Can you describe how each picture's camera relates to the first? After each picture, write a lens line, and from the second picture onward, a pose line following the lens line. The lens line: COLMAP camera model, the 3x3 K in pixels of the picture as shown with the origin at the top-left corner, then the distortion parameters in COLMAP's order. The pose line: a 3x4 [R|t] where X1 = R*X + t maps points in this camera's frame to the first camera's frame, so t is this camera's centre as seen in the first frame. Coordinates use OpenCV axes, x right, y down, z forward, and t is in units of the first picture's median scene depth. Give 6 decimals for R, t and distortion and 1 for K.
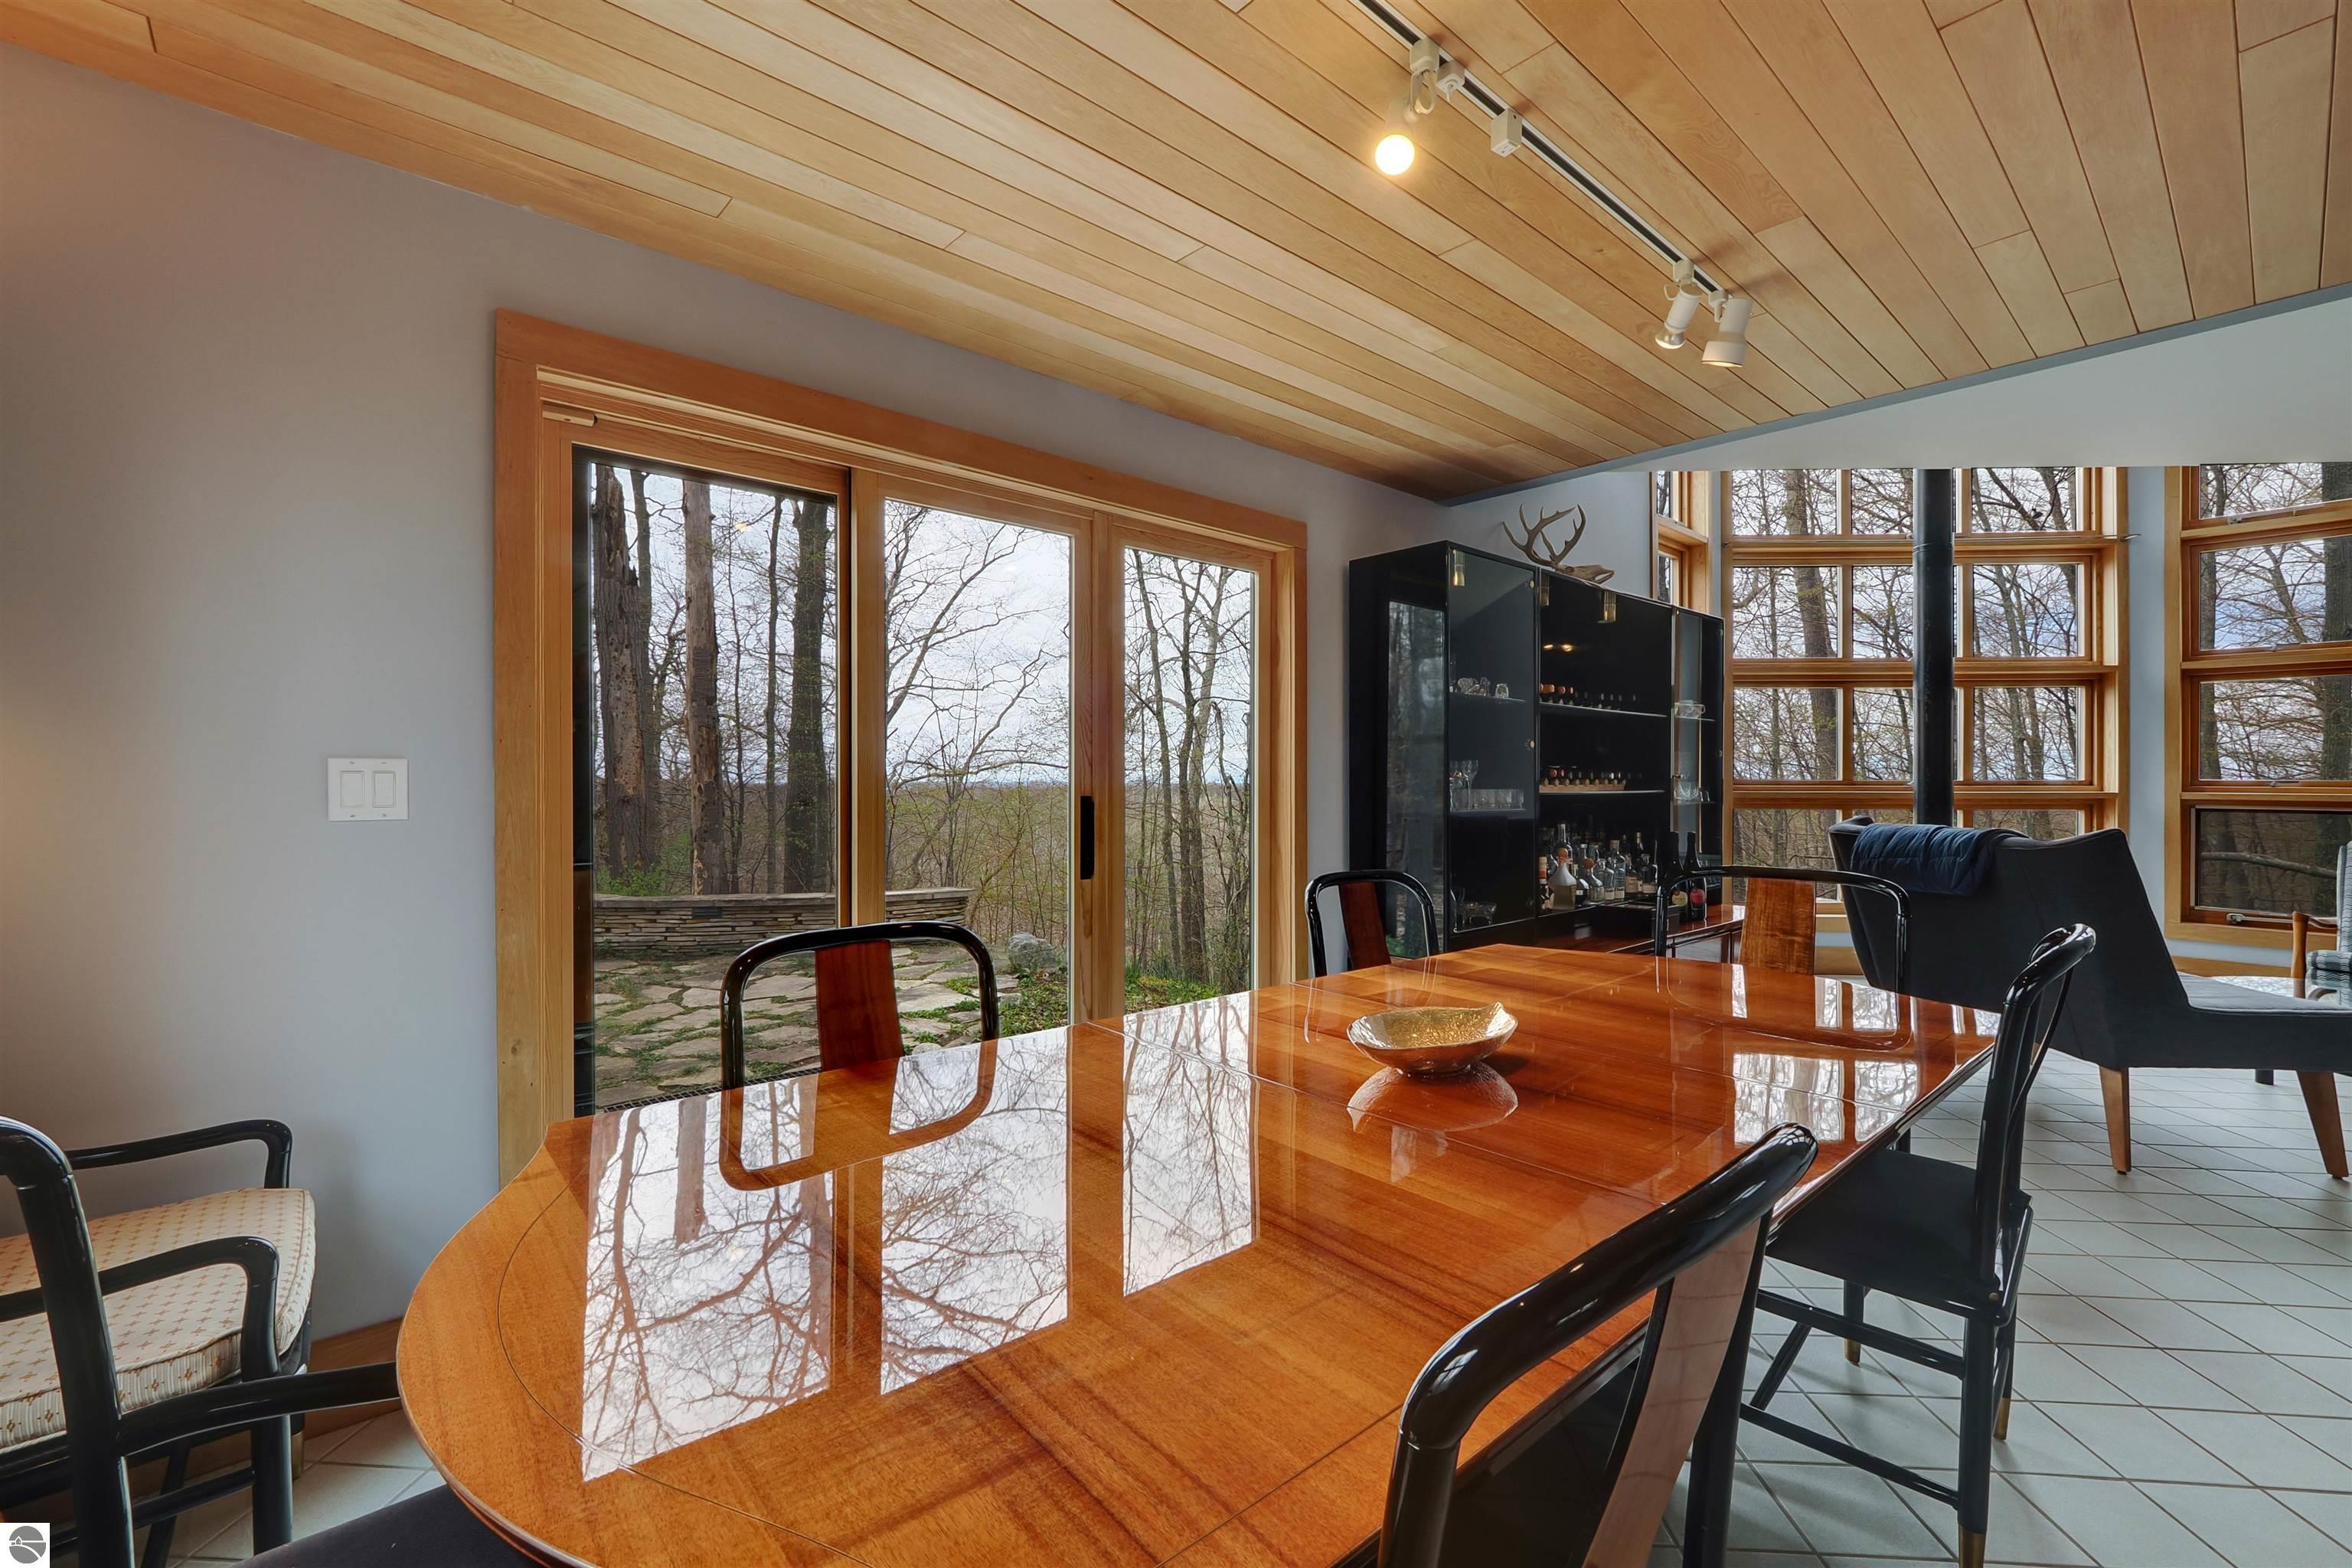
lens RADIAL K [[1017.9, 0, 1173.0], [0, 1017.9, 787.0], [0, 0, 1]] dist [0.000671, 0.000112]
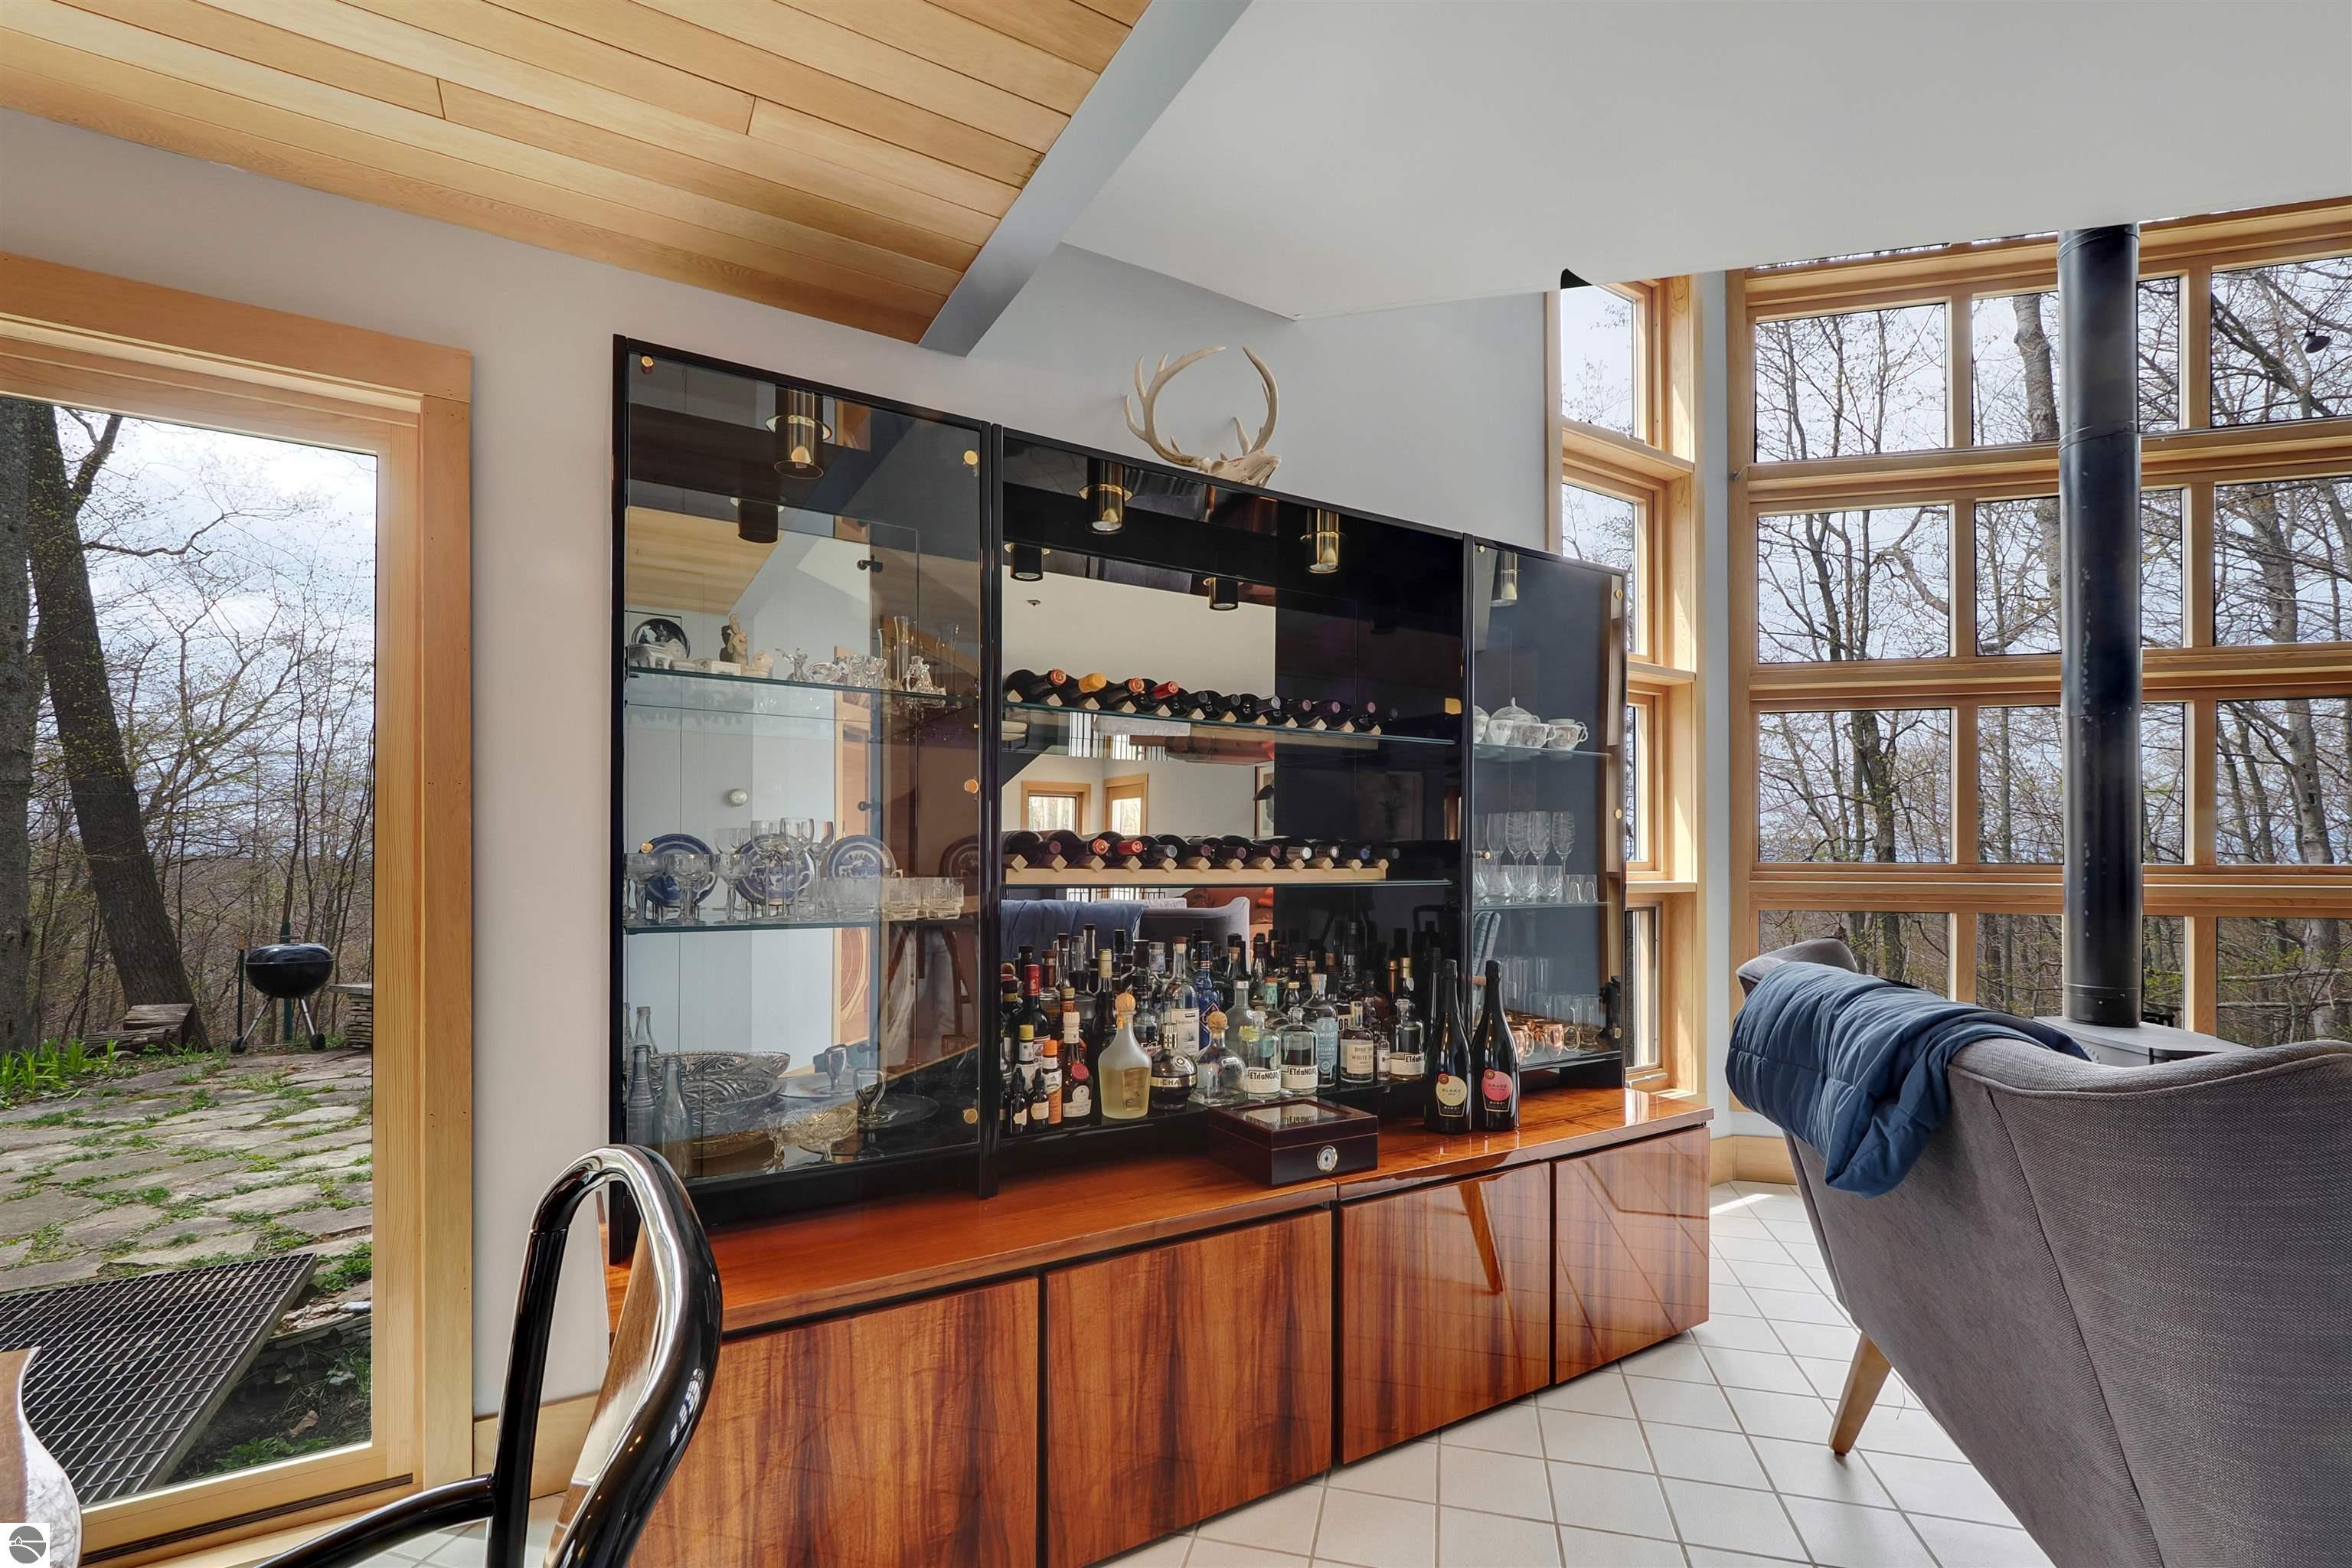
lens RADIAL K [[1017.9, 0, 1231.6], [0, 1017.9, 863.2], [0, 0, 1]] dist [0.000671, 0.000112]
pose [[0.985314, 0.007062, -0.170604, 0.465057], [-0.004985, 0.999908, 0.012599, -0.013114], [0.170678, -0.011564, 0.985259, 0.450130]]
